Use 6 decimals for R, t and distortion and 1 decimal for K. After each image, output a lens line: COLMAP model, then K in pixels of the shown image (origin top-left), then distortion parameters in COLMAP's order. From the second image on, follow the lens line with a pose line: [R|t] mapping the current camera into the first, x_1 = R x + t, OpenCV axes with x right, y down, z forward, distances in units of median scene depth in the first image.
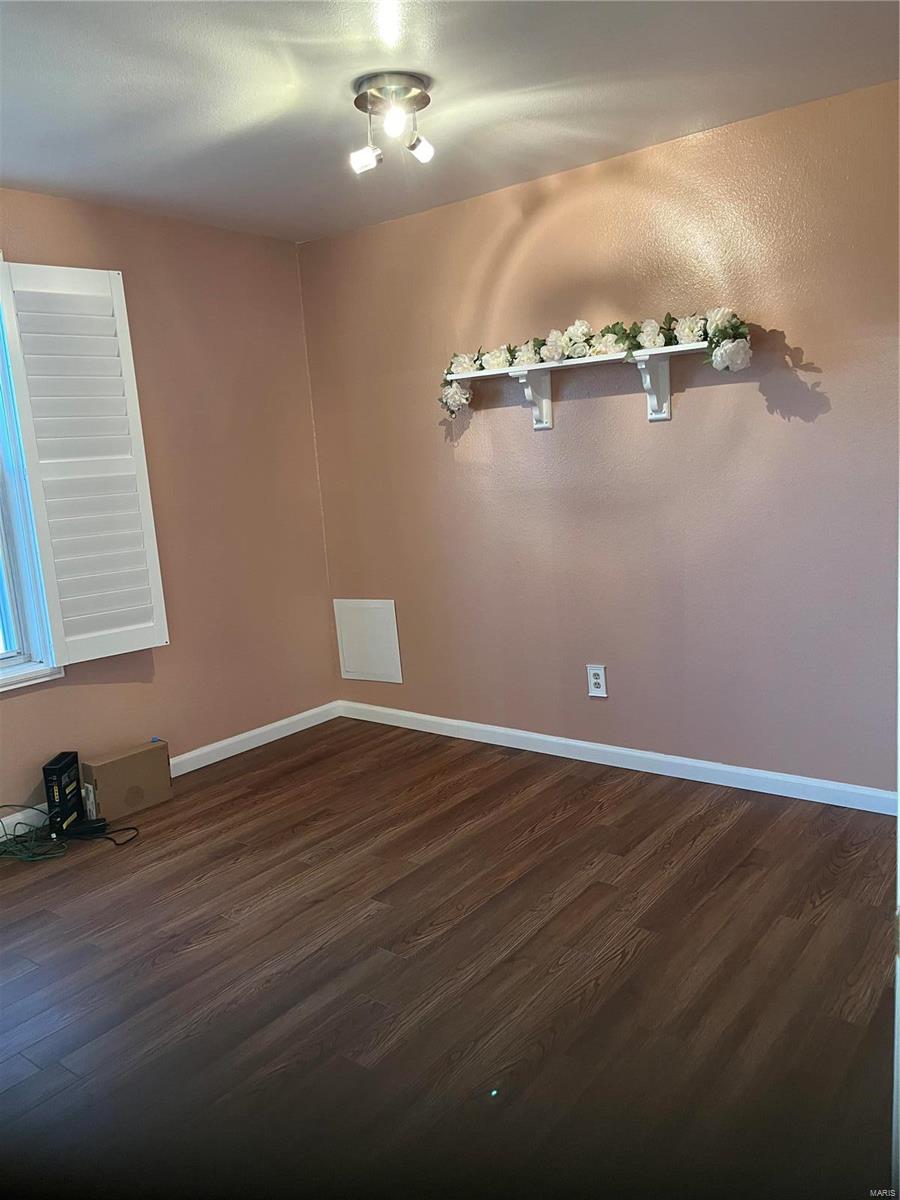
lens RADIAL K [[907.0, 0, 450.0], [0, 907.0, 600.0], [0, 0, 1]] dist [0.009945, 0.003510]
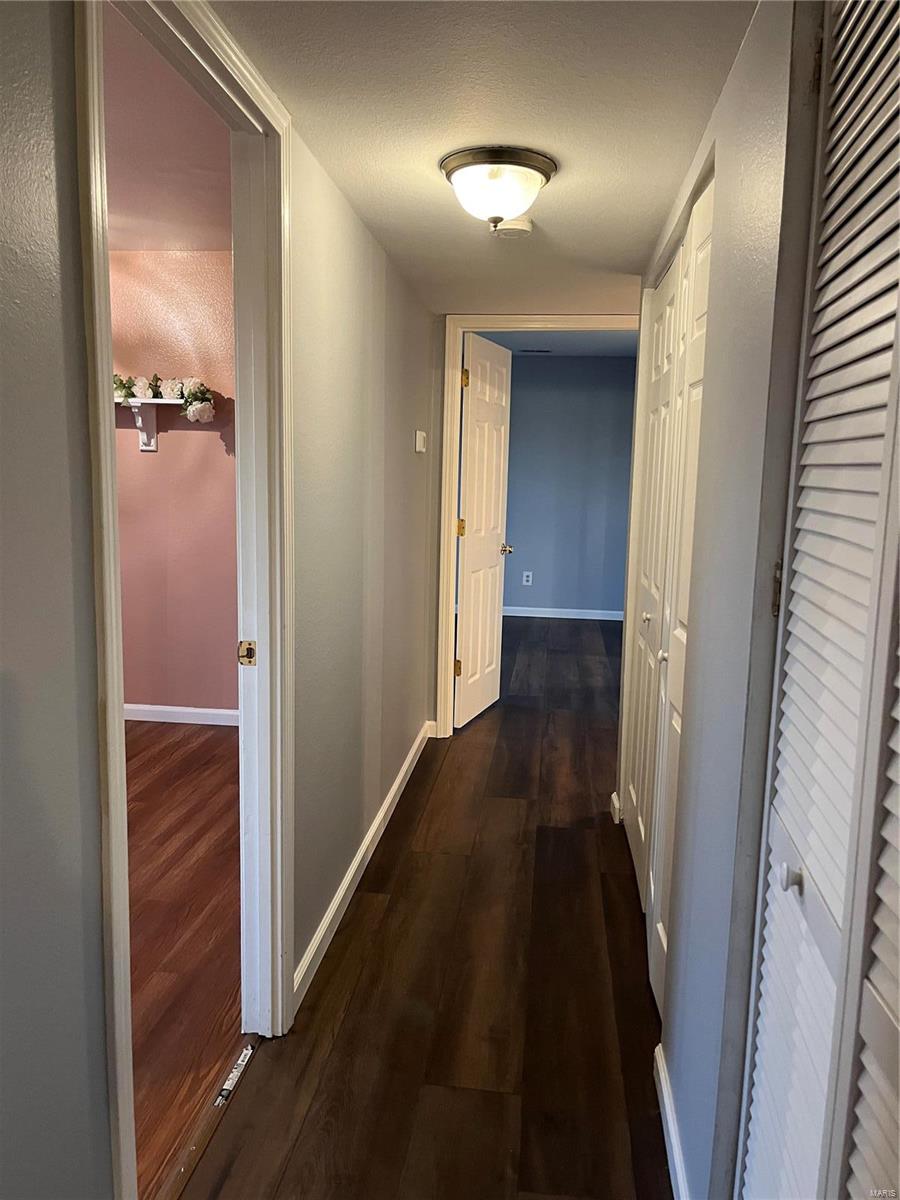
lens RADIAL K [[907.2, 0, 453.1], [0, 907.2, 611.7], [0, 0, 1]] dist [0.060734, -0.094582]
pose [[0.850115, 0.011165, 0.526478, -0.100599], [-0.002157, 0.999841, -0.017721, 0.067274], [-0.526592, 0.013929, 0.850004, -0.406960]]
